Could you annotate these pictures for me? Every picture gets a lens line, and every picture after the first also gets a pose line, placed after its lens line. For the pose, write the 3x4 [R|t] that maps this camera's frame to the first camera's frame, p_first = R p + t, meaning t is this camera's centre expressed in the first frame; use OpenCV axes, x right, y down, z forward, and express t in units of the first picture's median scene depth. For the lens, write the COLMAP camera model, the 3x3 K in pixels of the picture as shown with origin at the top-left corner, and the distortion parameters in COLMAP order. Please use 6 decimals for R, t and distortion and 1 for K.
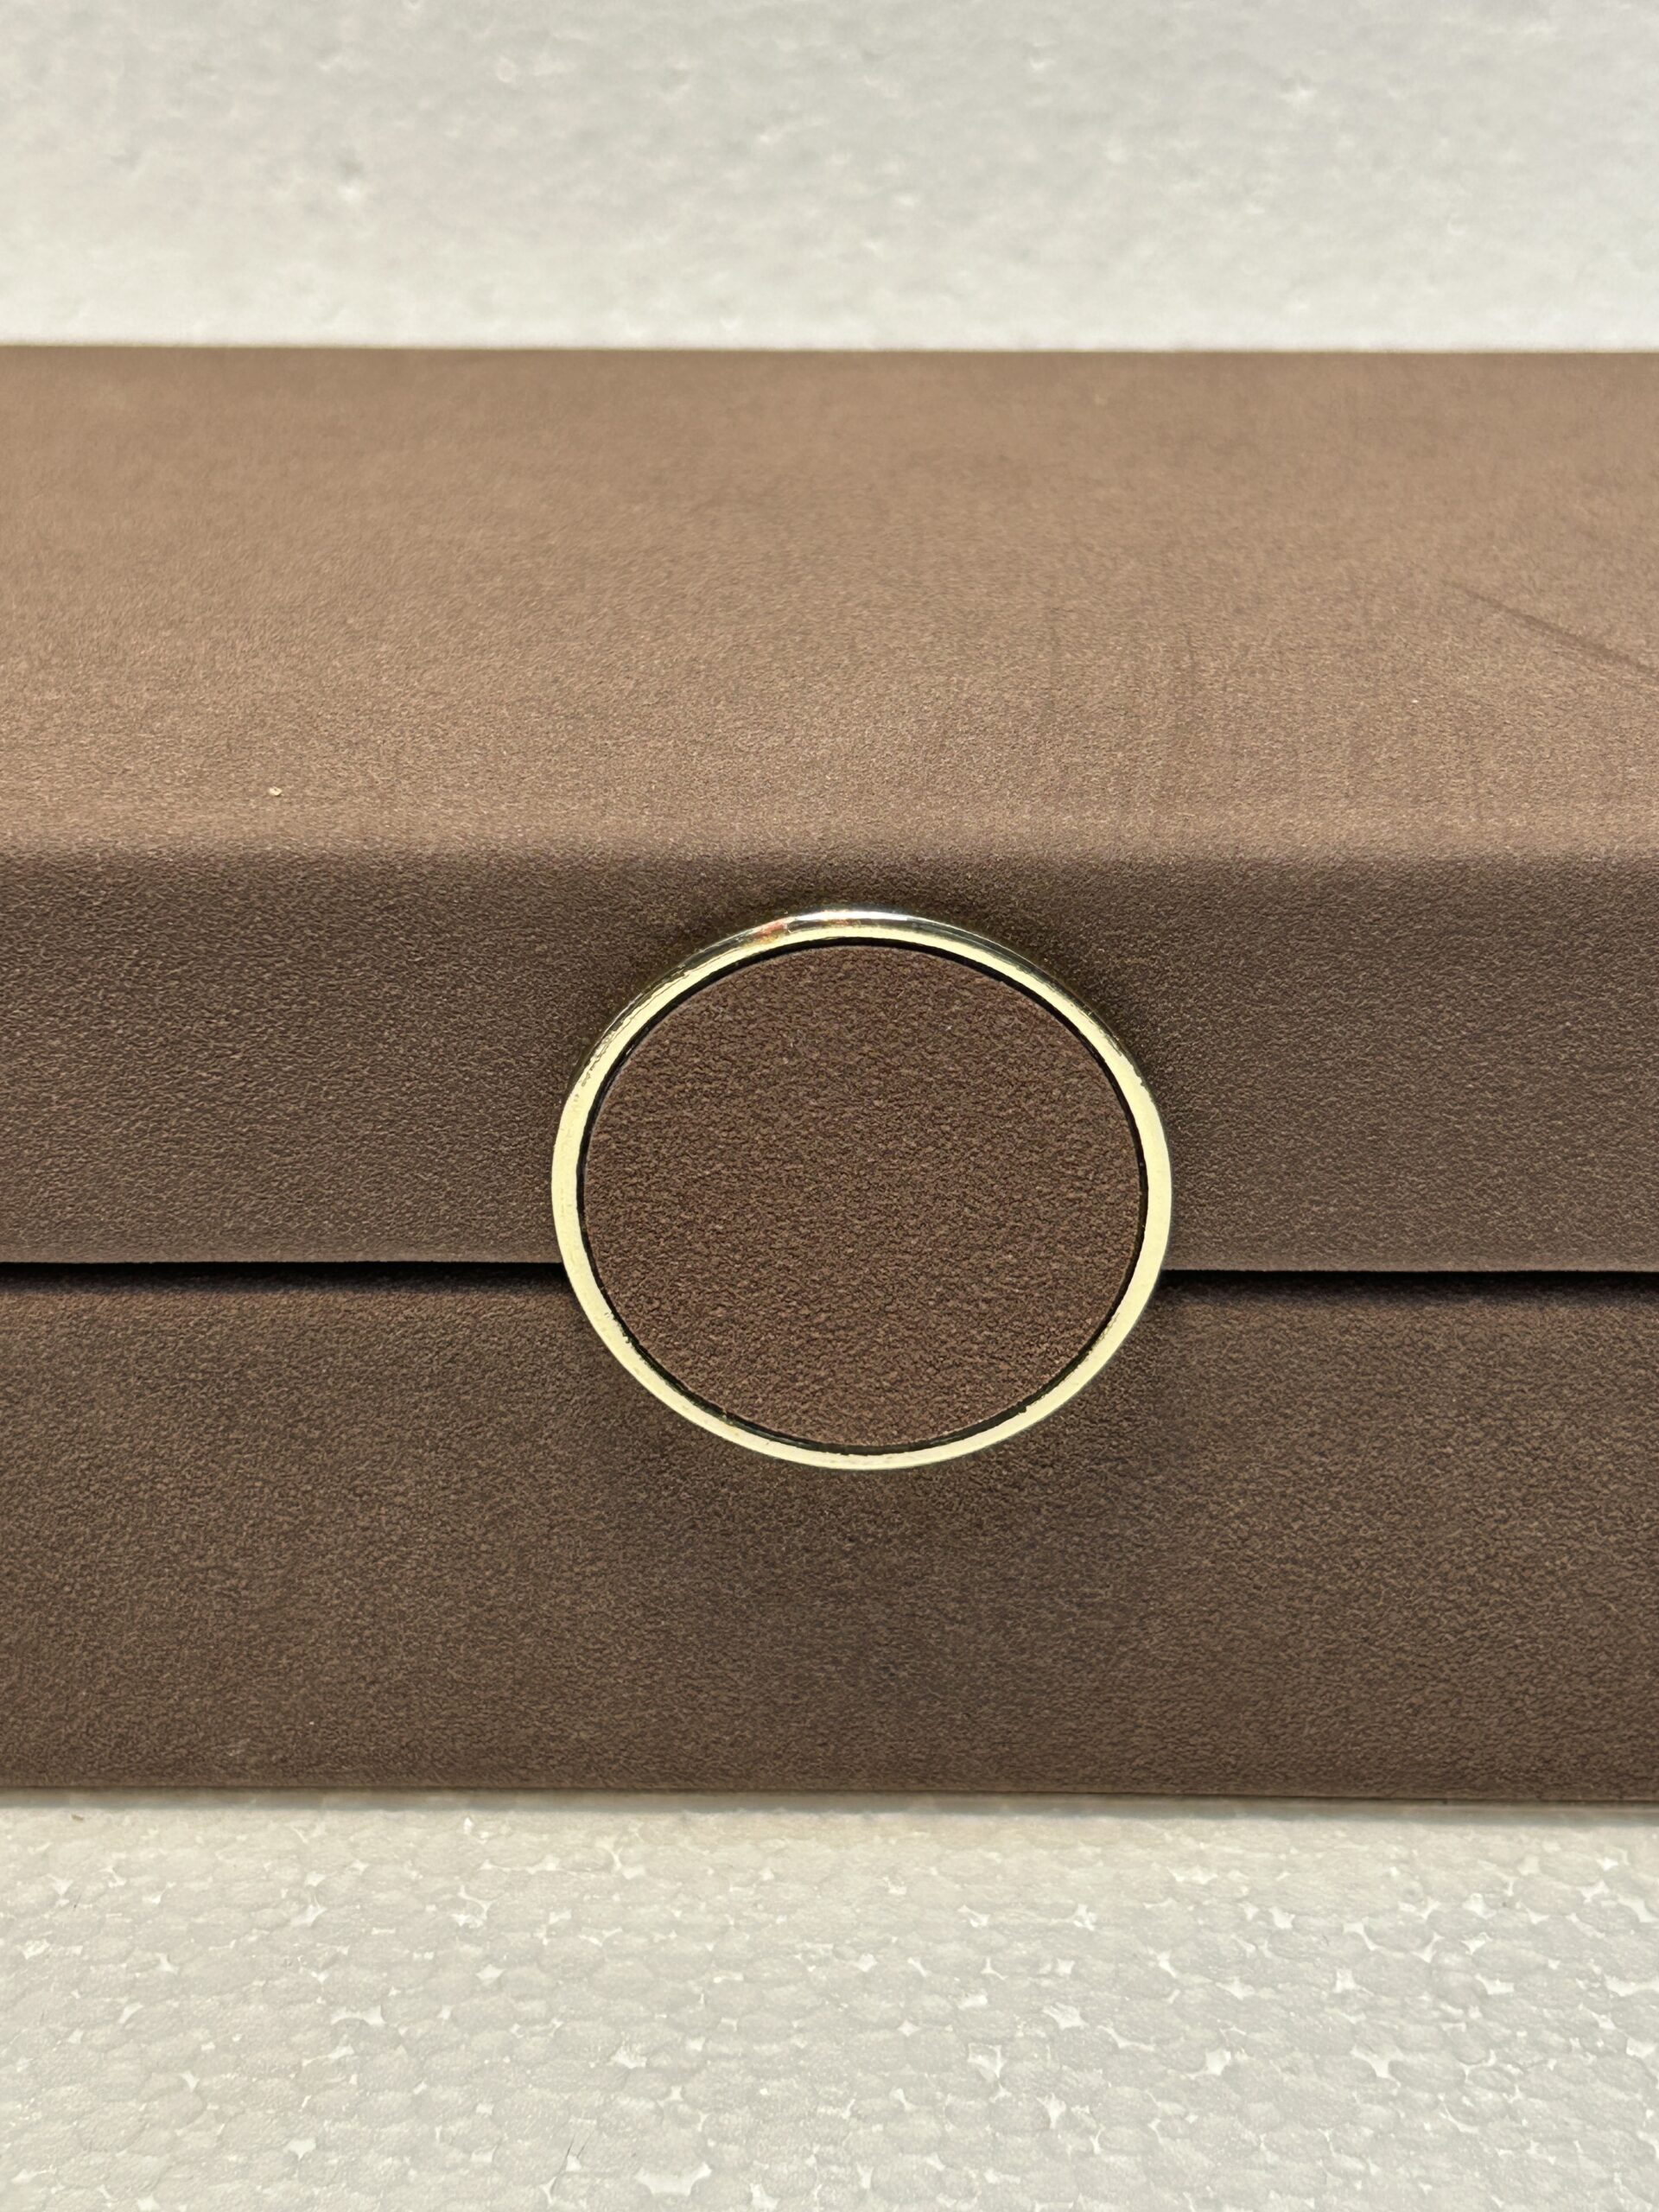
lens RADIAL K [[3478.0, 0, 820.8], [0, 3478.0, 1153.9], [0, 0, 1]] dist [0.178019, -0.632074]
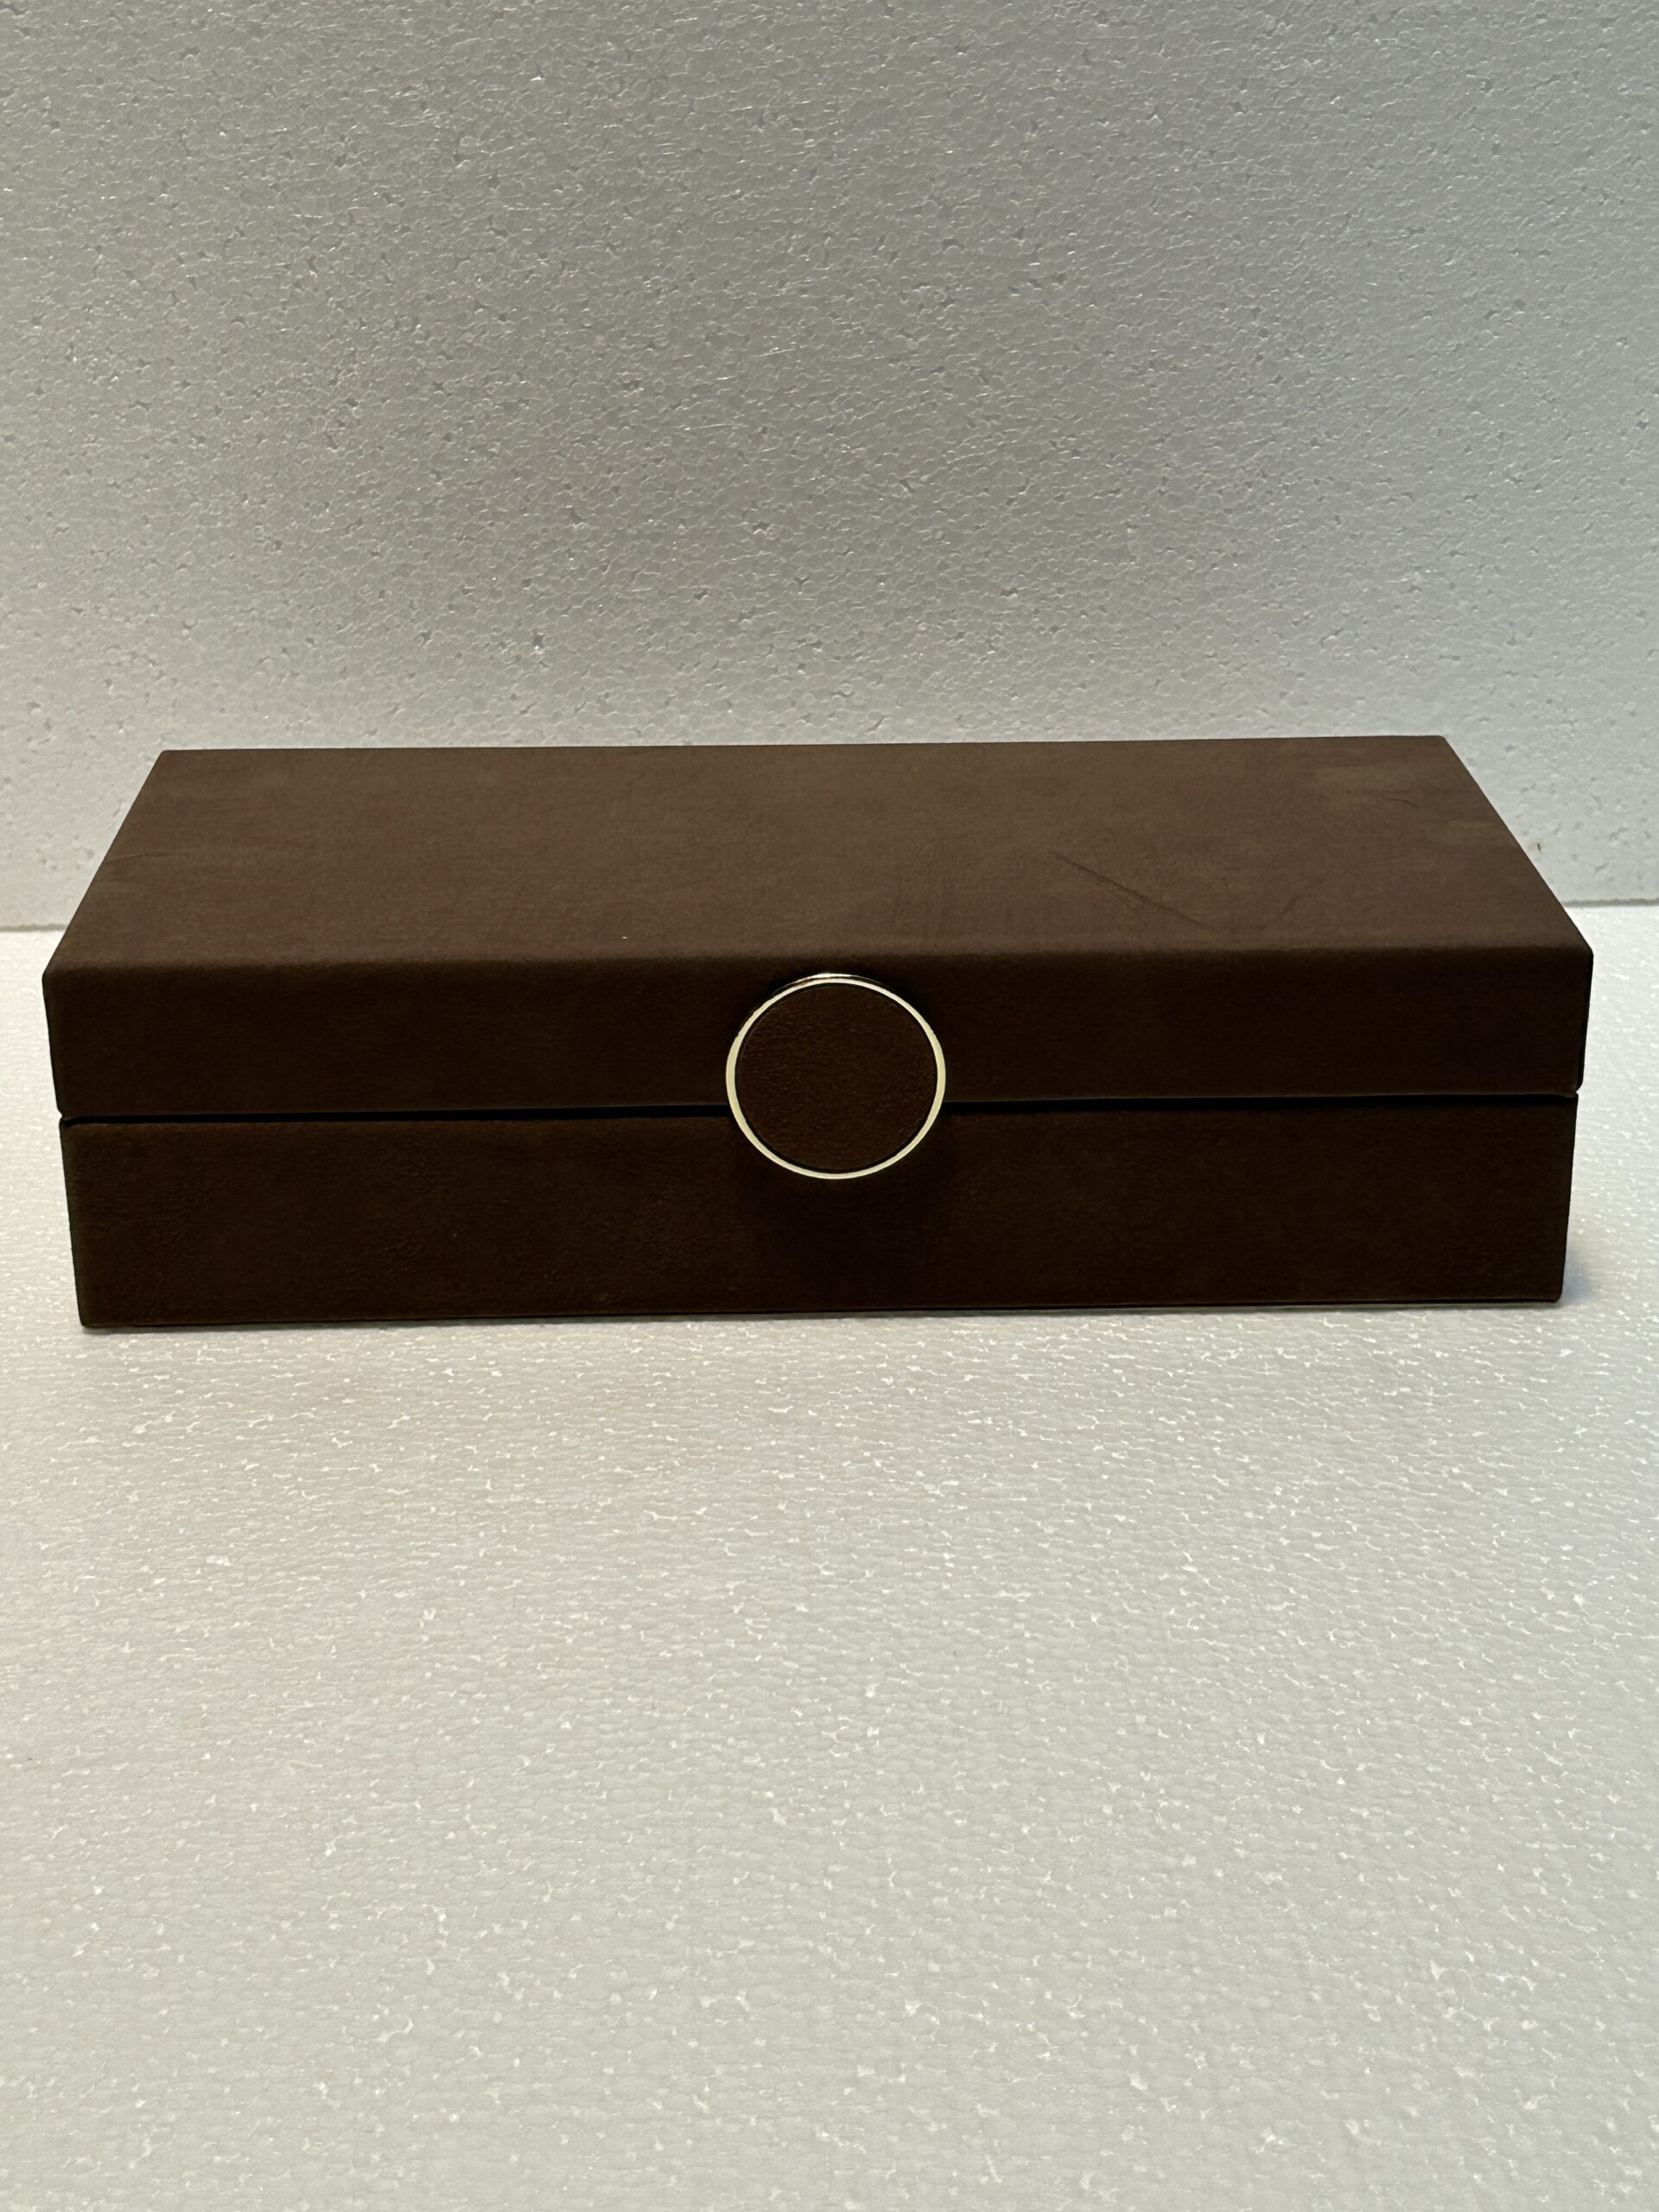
lens RADIAL K [[3467.9, 0, 820.5], [0, 3467.9, 1142.8], [0, 0, 1]] dist [0.199346, -0.721764]
pose [[0.998854, -0.020534, 0.043238, -0.117651], [0.023027, 0.998053, -0.057958, 0.218412], [-0.041964, 0.058887, 0.997382, -1.718076]]
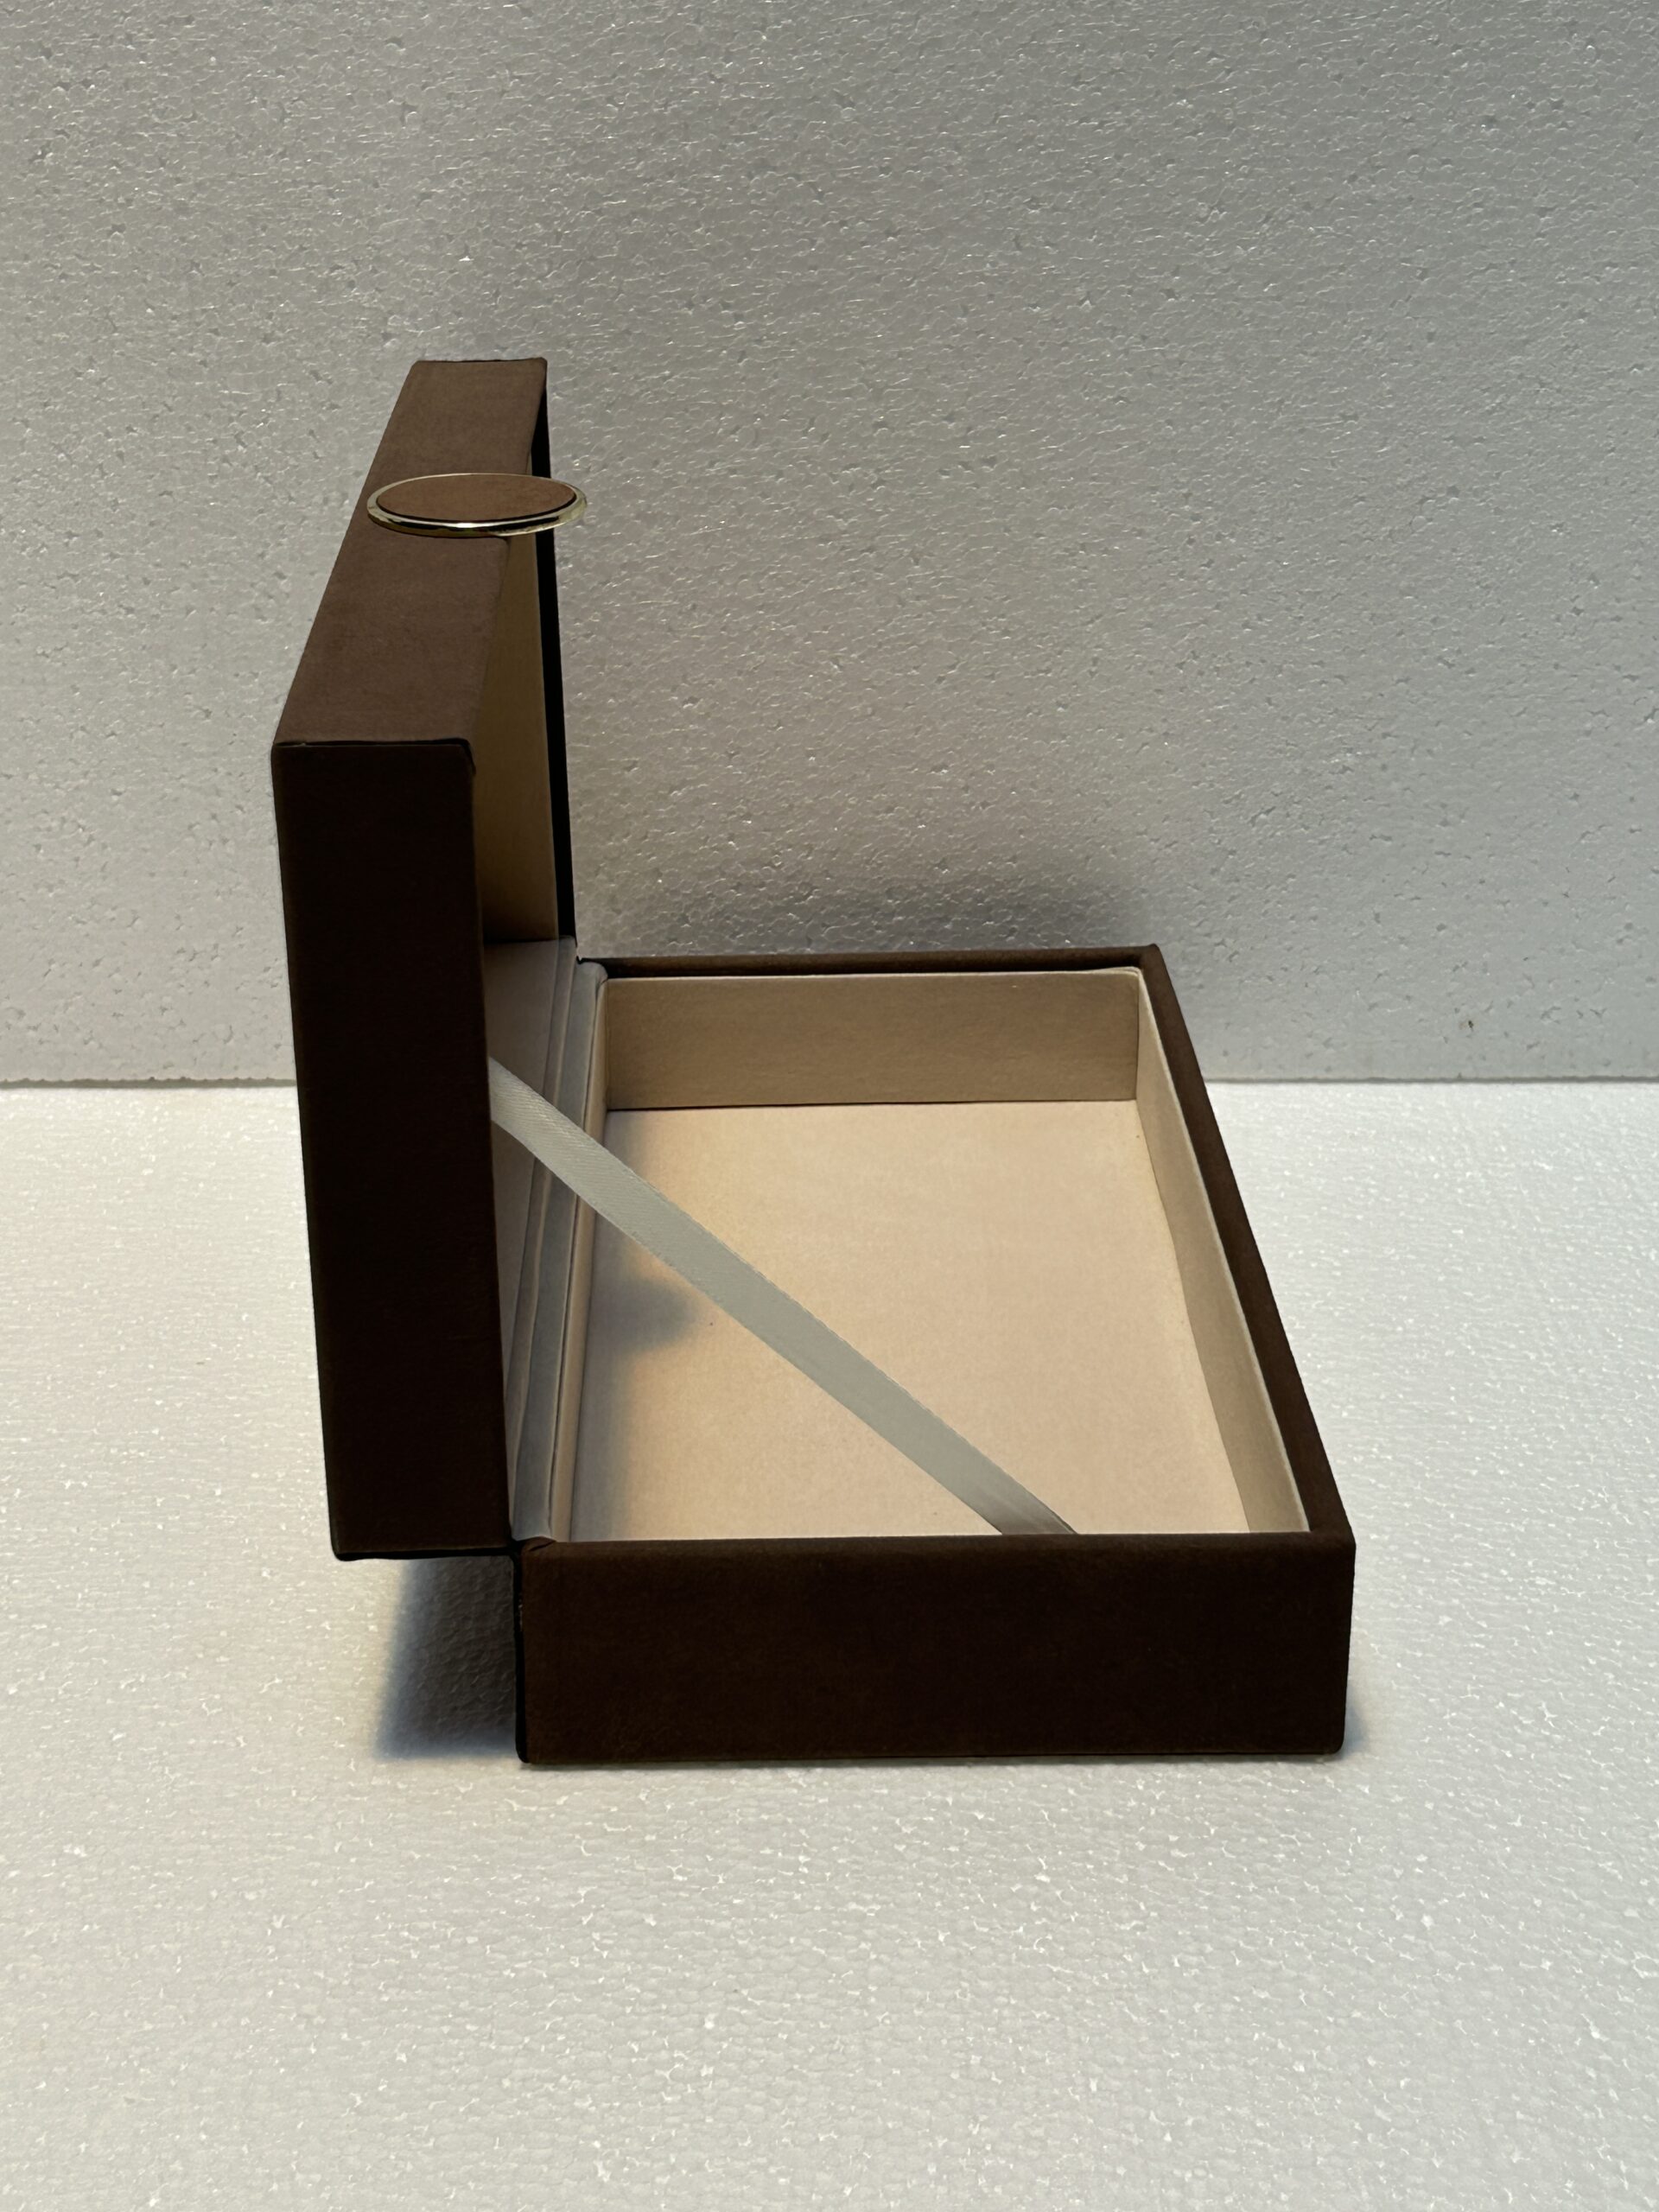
lens RADIAL K [[3467.9, 0, 820.5], [0, 3467.9, 1142.8], [0, 0, 1]] dist [0.199346, -0.721764]
pose [[0.999617, -0.008305, 0.026381, 0.021770], [0.009083, 0.999524, -0.029499, -0.058222], [-0.026123, 0.029727, 0.999217, -1.734497]]
